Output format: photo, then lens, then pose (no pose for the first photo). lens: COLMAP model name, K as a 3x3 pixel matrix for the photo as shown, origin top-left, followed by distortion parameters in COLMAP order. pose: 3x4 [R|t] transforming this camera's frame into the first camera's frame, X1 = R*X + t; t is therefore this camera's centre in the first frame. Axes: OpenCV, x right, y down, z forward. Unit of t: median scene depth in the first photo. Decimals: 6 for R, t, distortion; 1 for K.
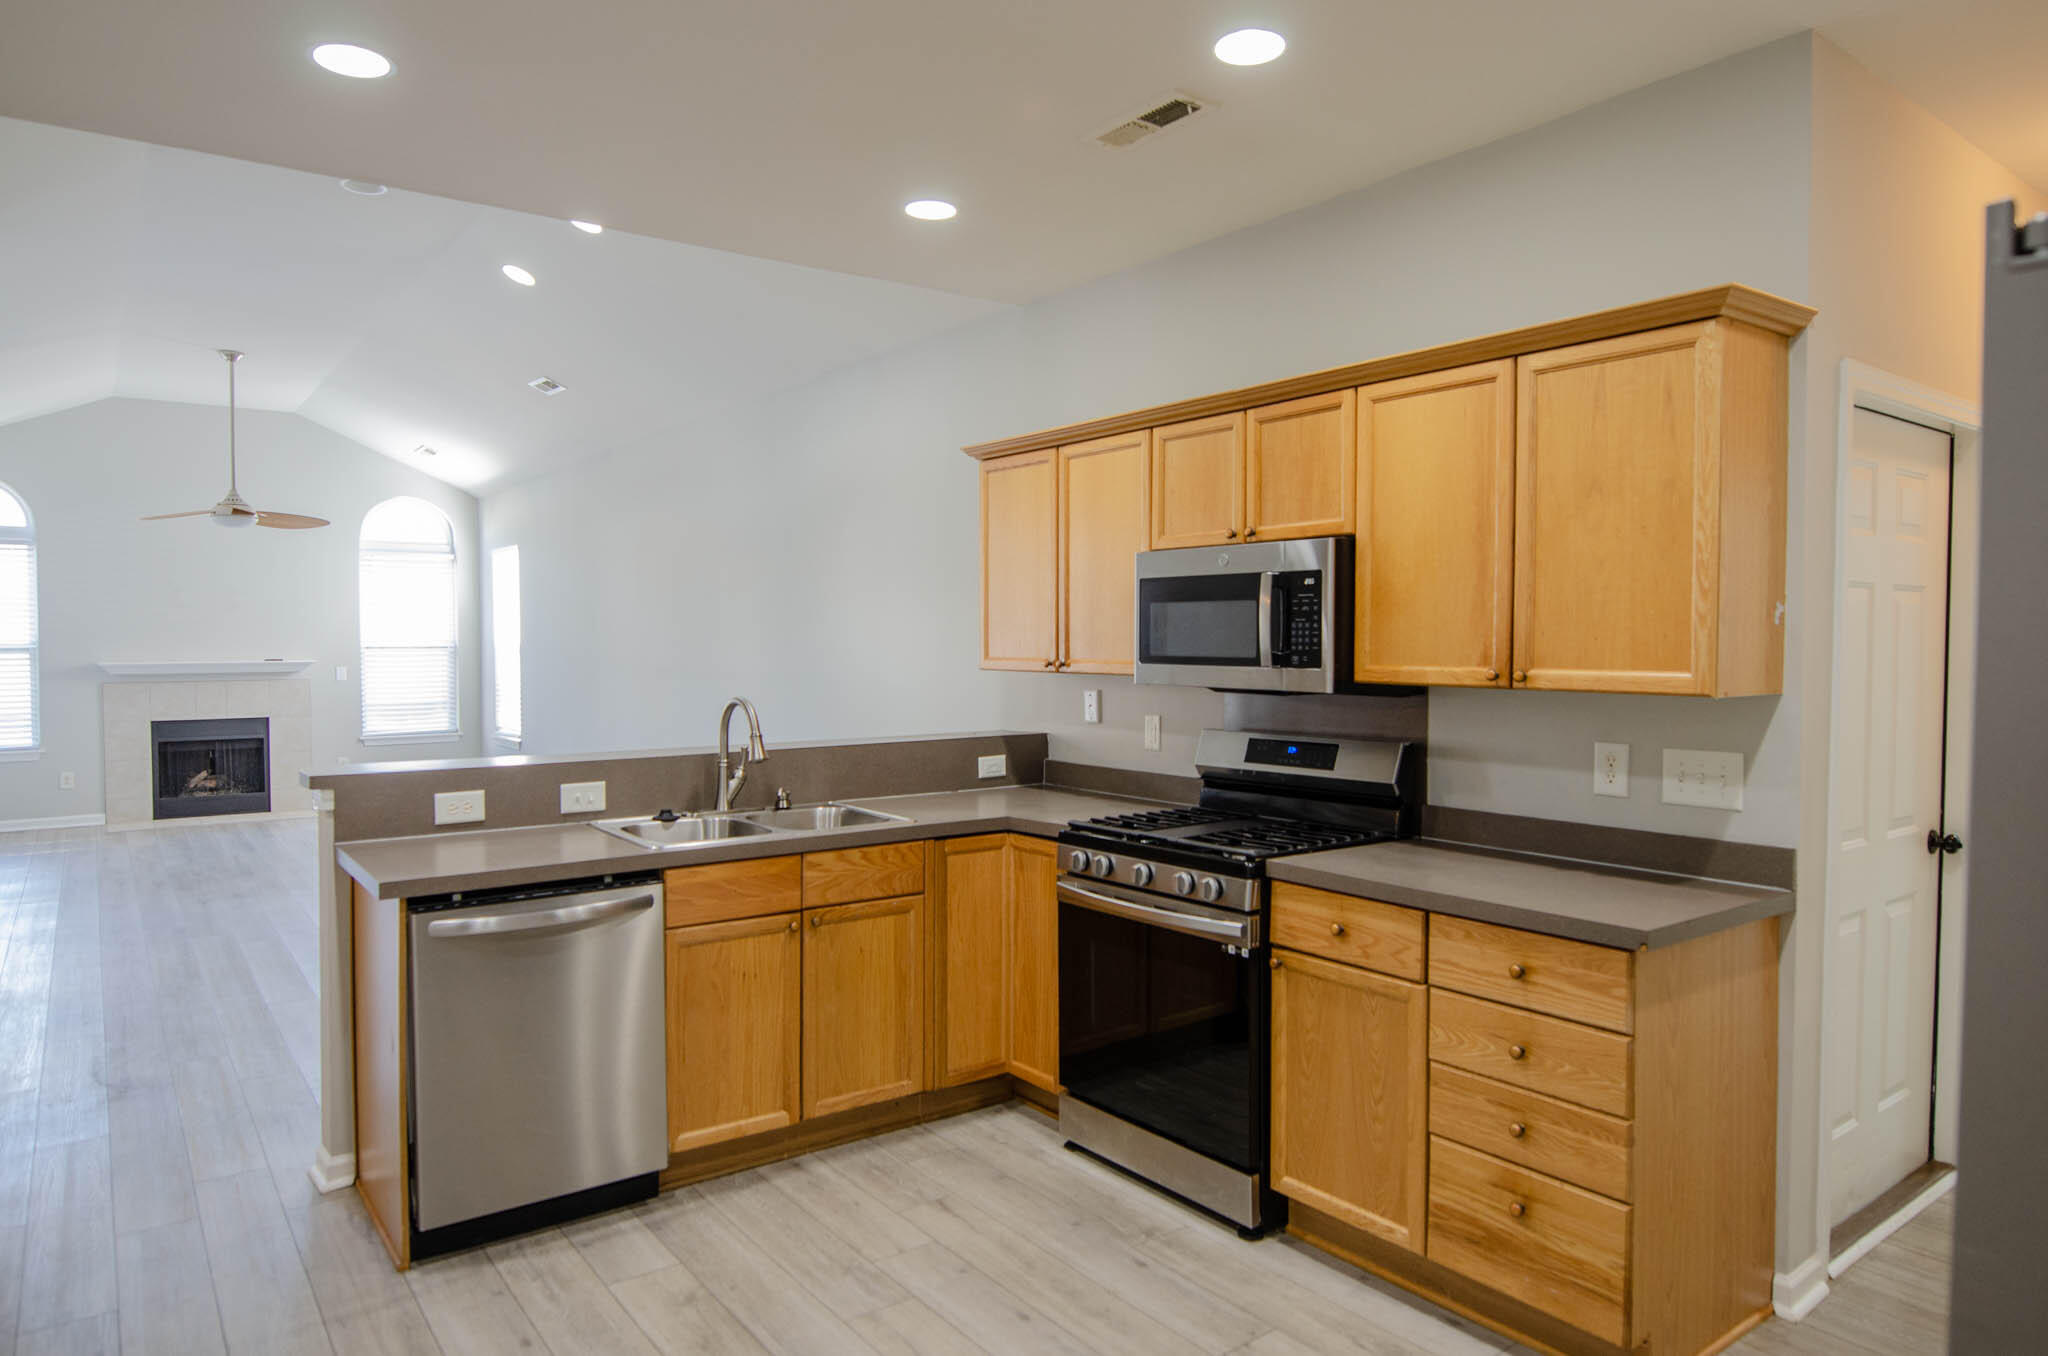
lens RADIAL K [[1260.5, 0, 1024.0], [0, 1260.5, 678.0], [0, 0, 1]] dist [-0.016032, -0.000038]
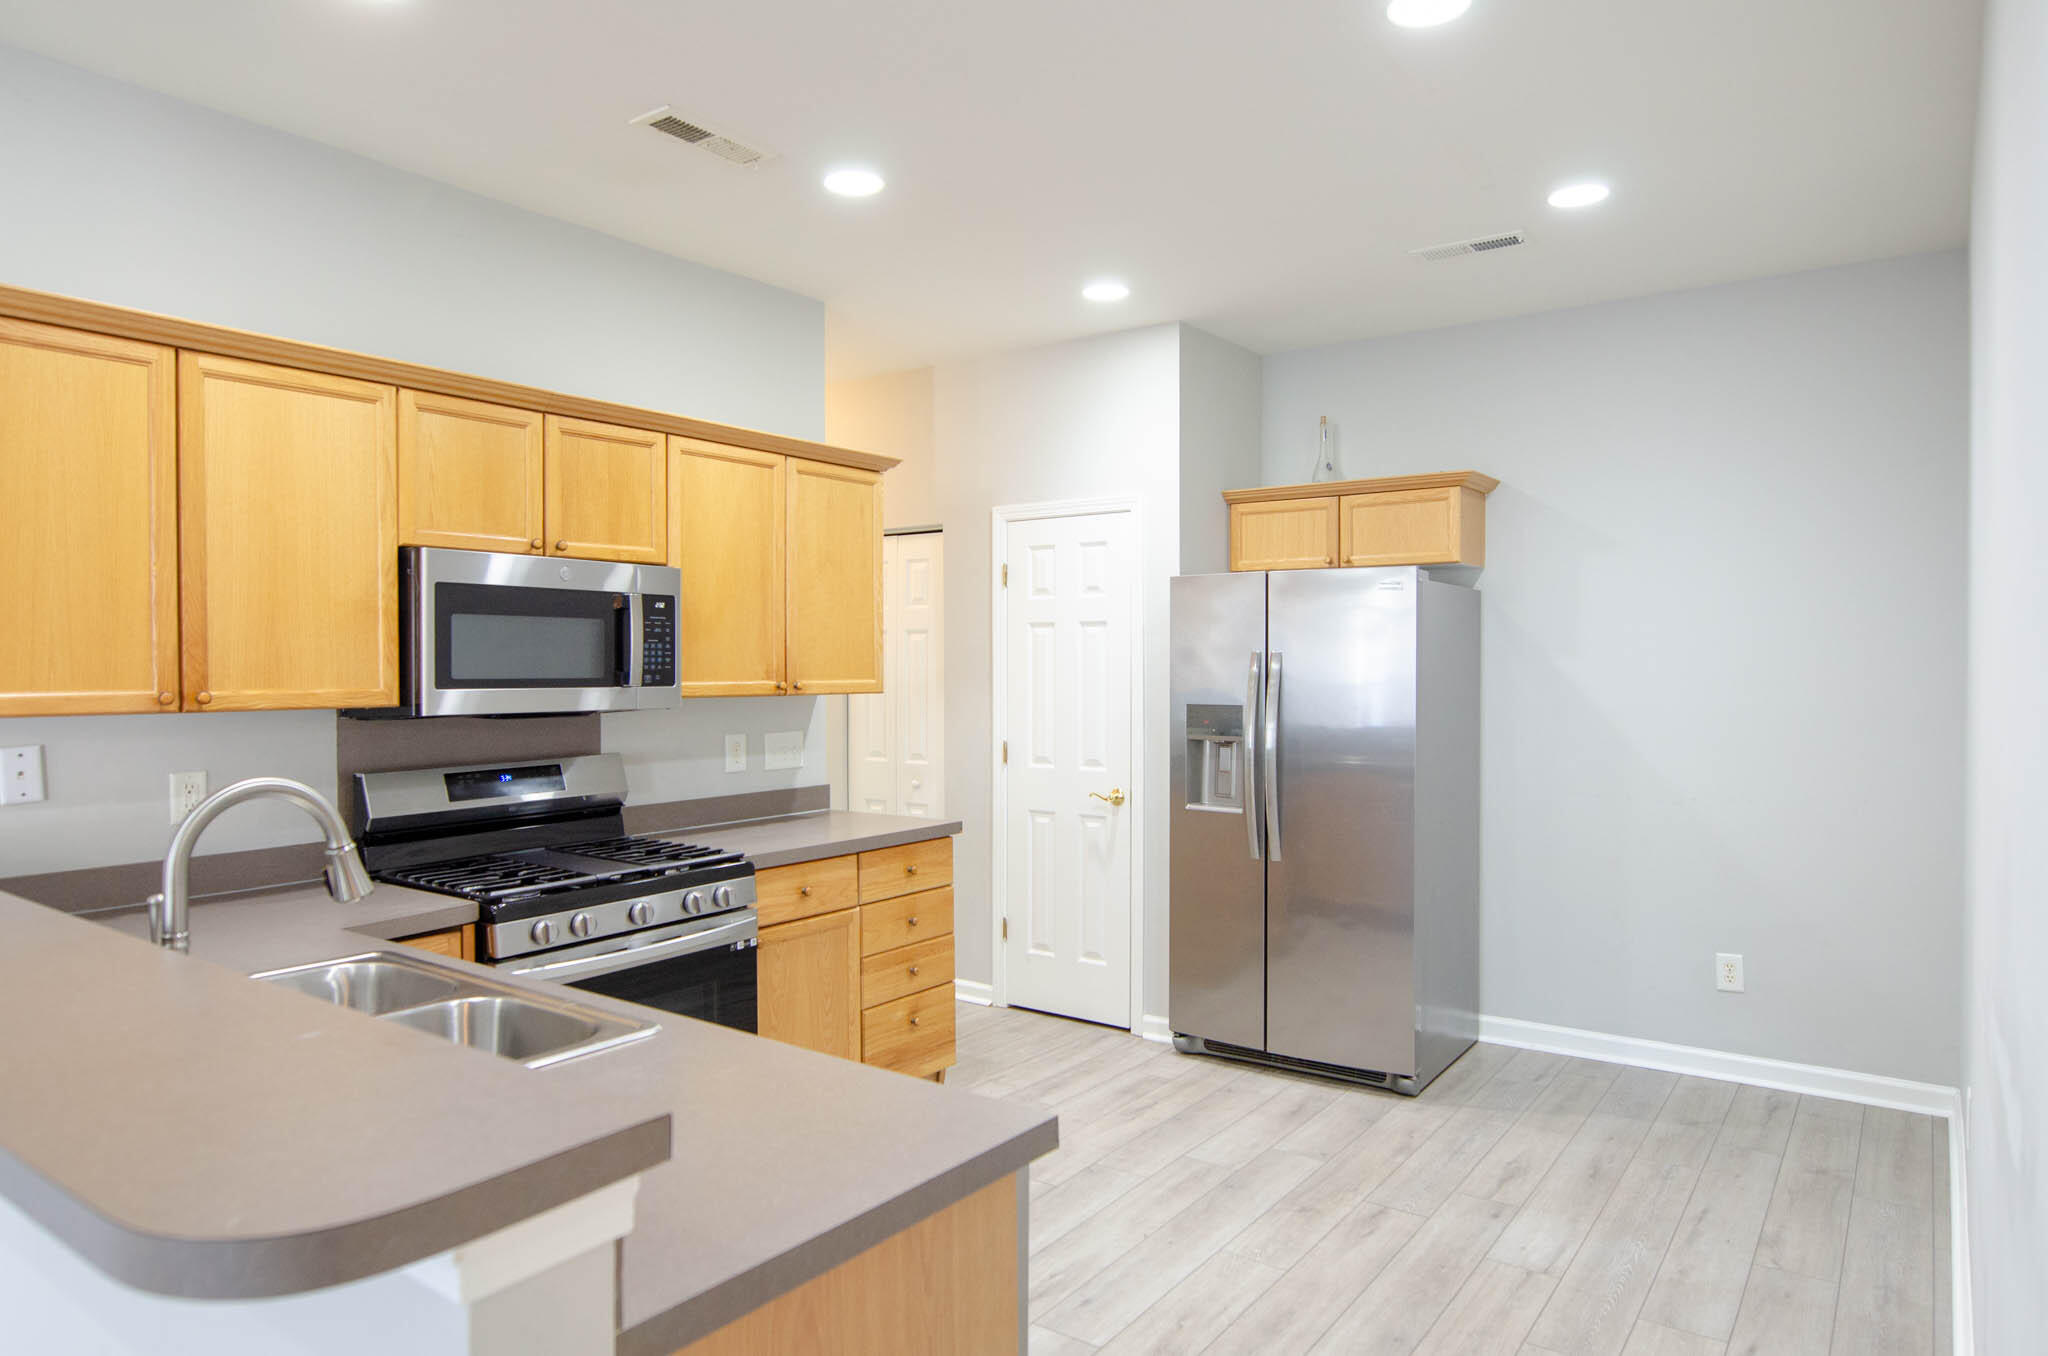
lens RADIAL K [[1250.8, 0, 1024.0], [0, 1250.8, 678.0], [0, 0, 1]] dist [-0.016028, -0.000646]
pose [[-0.295097, -0.009729, 0.955418, -0.969995], [0.031873, 0.999291, 0.020020, -0.028774], [-0.954936, 0.036360, -0.294578, 1.121094]]
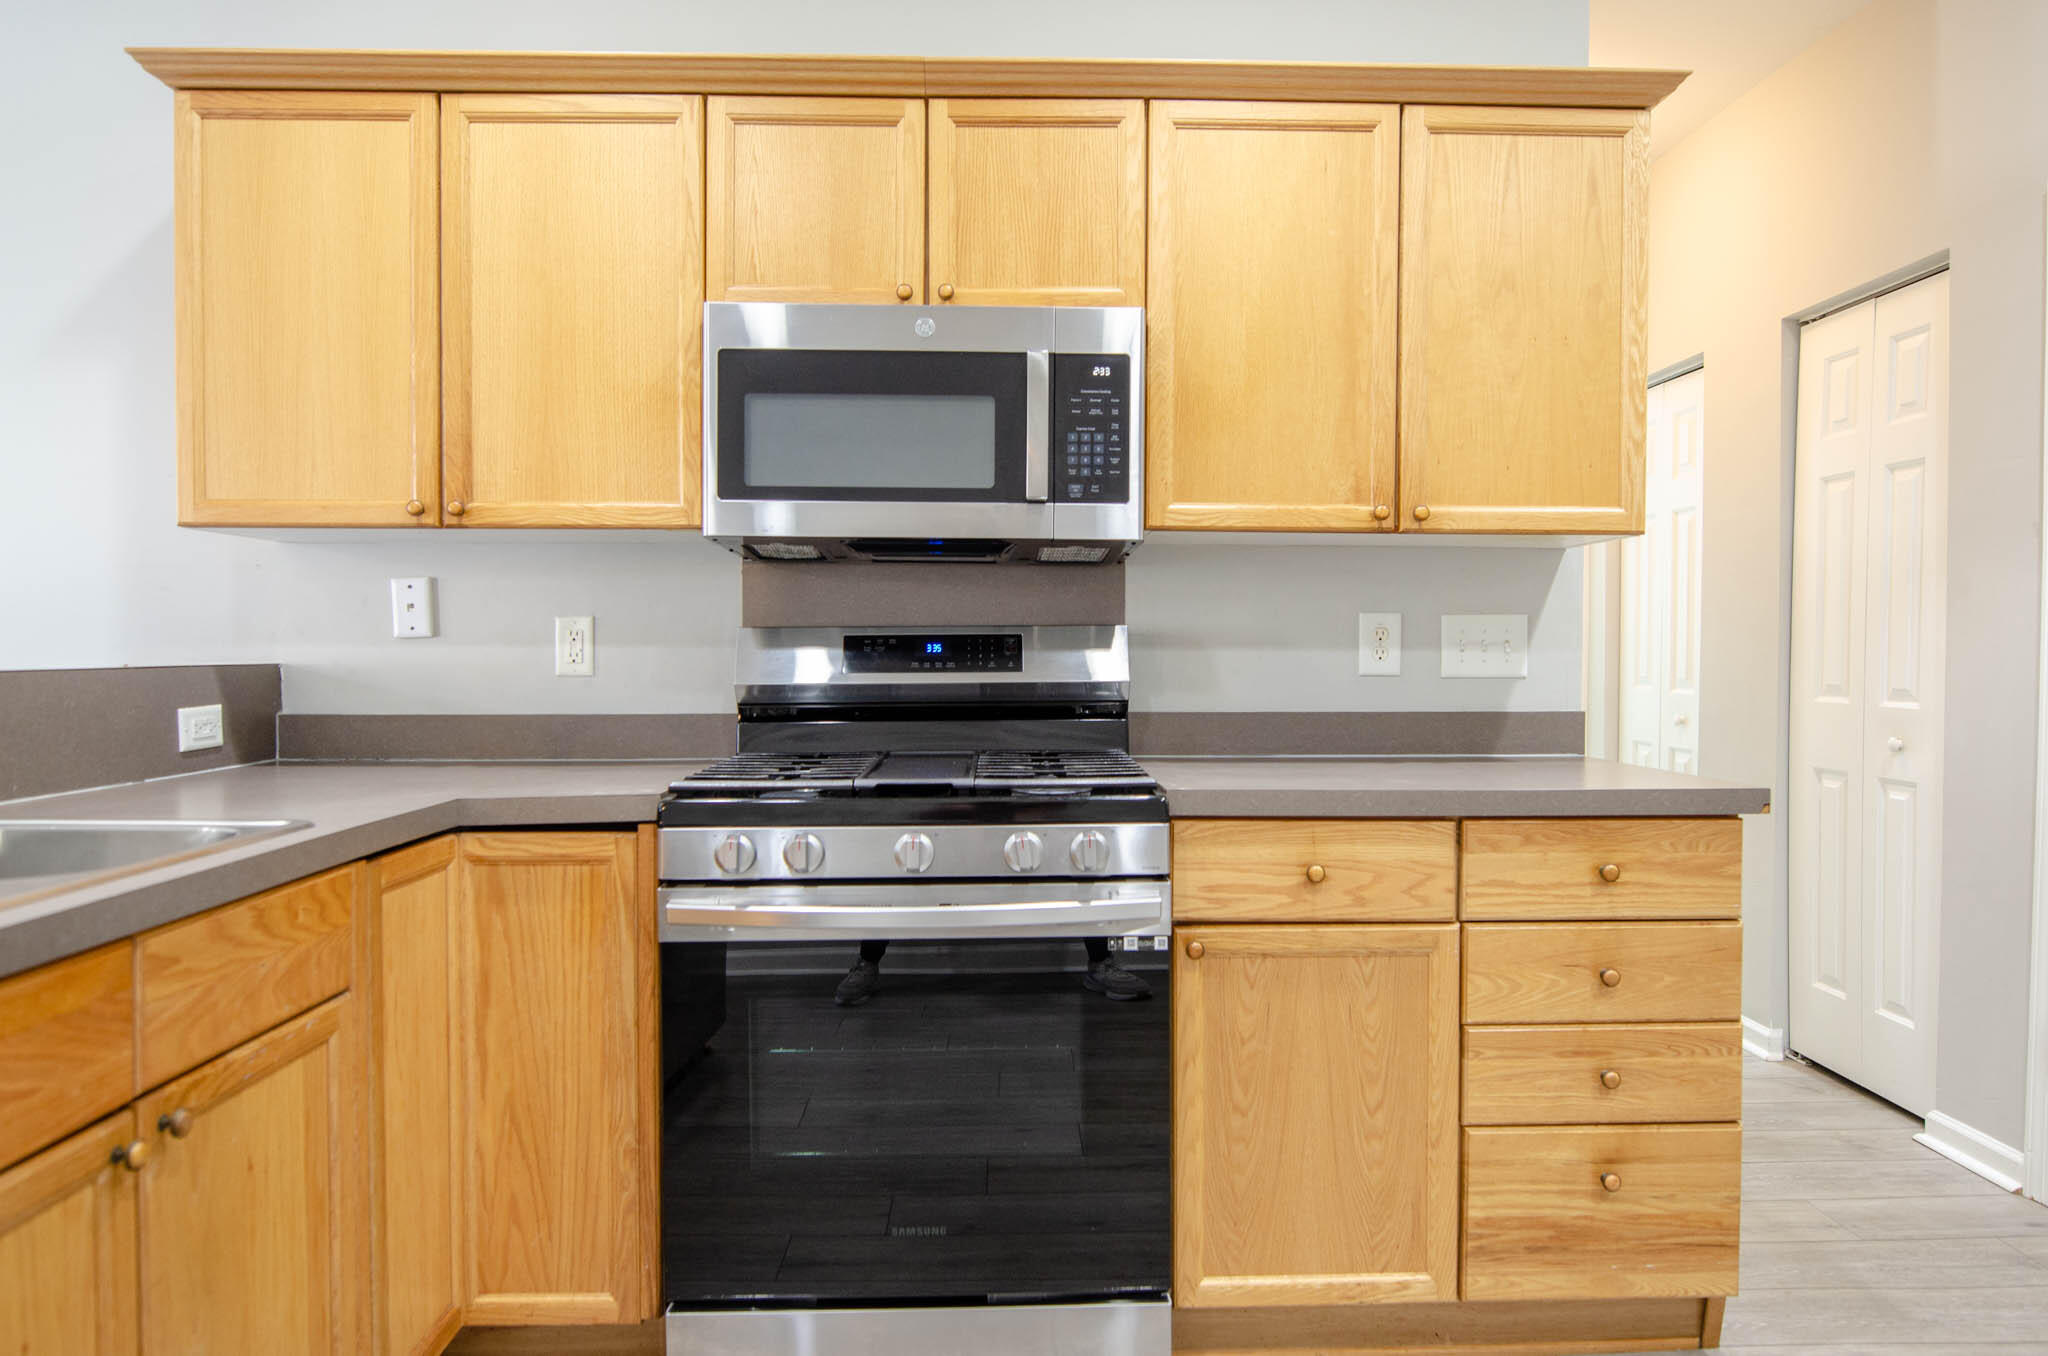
lens RADIAL K [[1250.8, 0, 1024.0], [0, 1250.8, 678.0], [0, 0, 1]] dist [-0.016028, -0.000646]
pose [[0.575733, -0.017956, 0.817441, -0.368228], [0.022446, 0.999729, 0.006151, 0.086767], [-0.817330, 0.014807, 0.575980, 0.723962]]
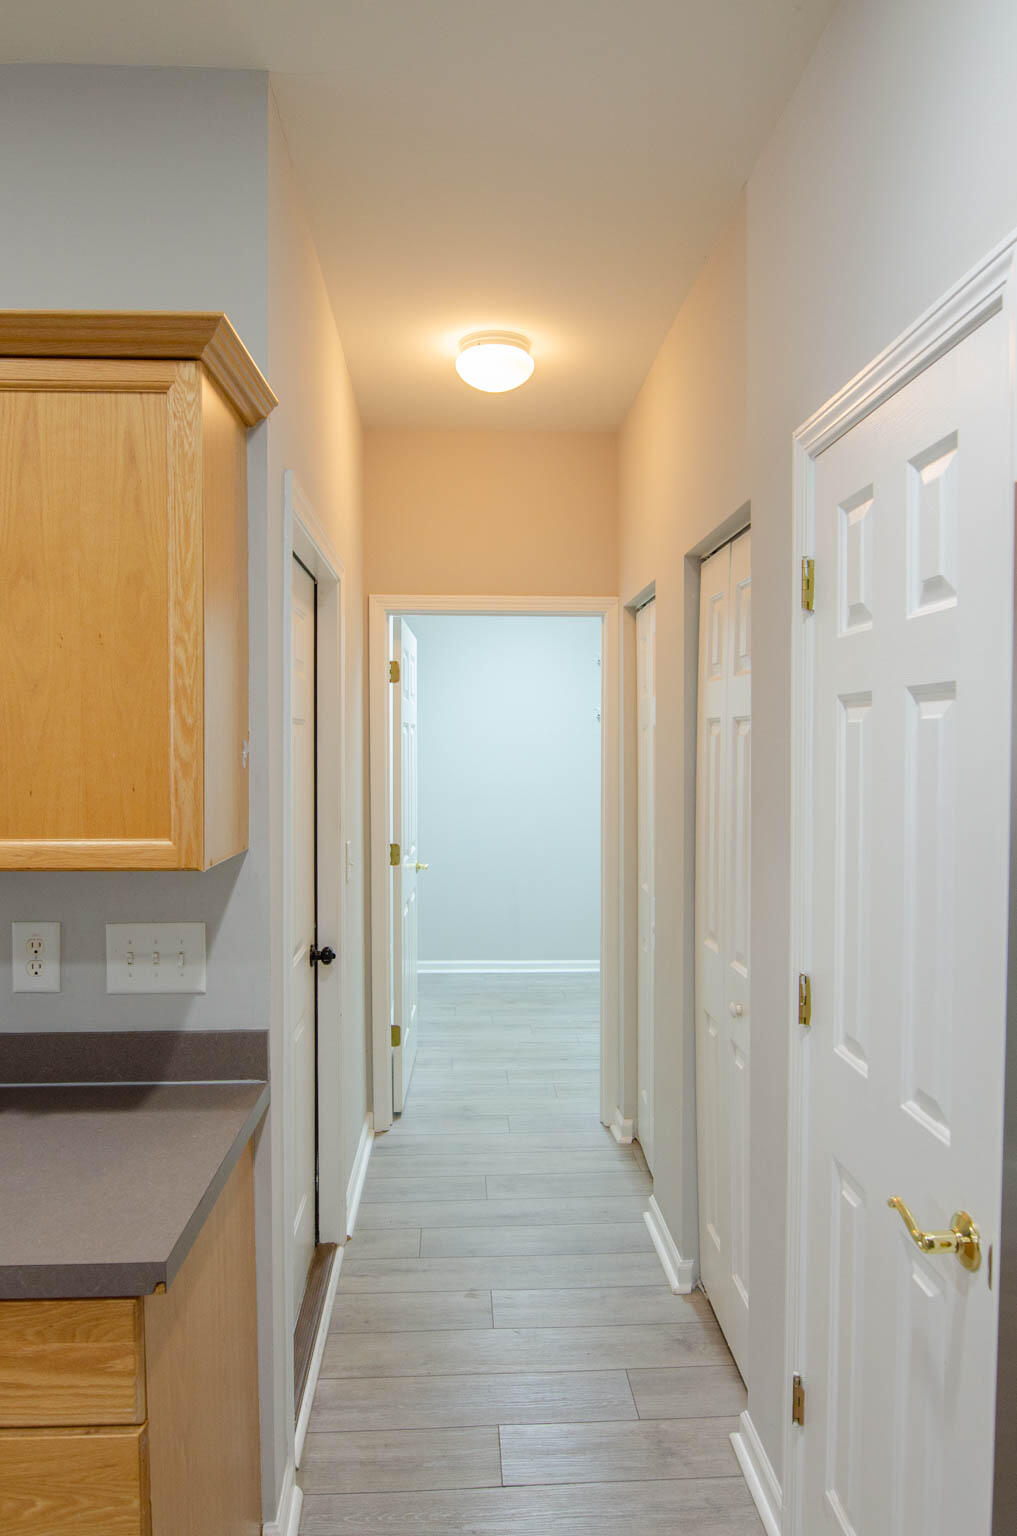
lens RADIAL K [[966.5, 0, 508.5], [0, 966.5, 768.0], [0, 0, 1]] dist [-0.010552, -0.005055]
pose [[0.552919, -0.021973, 0.832945, 0.147631], [0.026069, 0.999619, 0.009065, -0.039588], [-0.832827, 0.016702, 0.553281, 0.450219]]
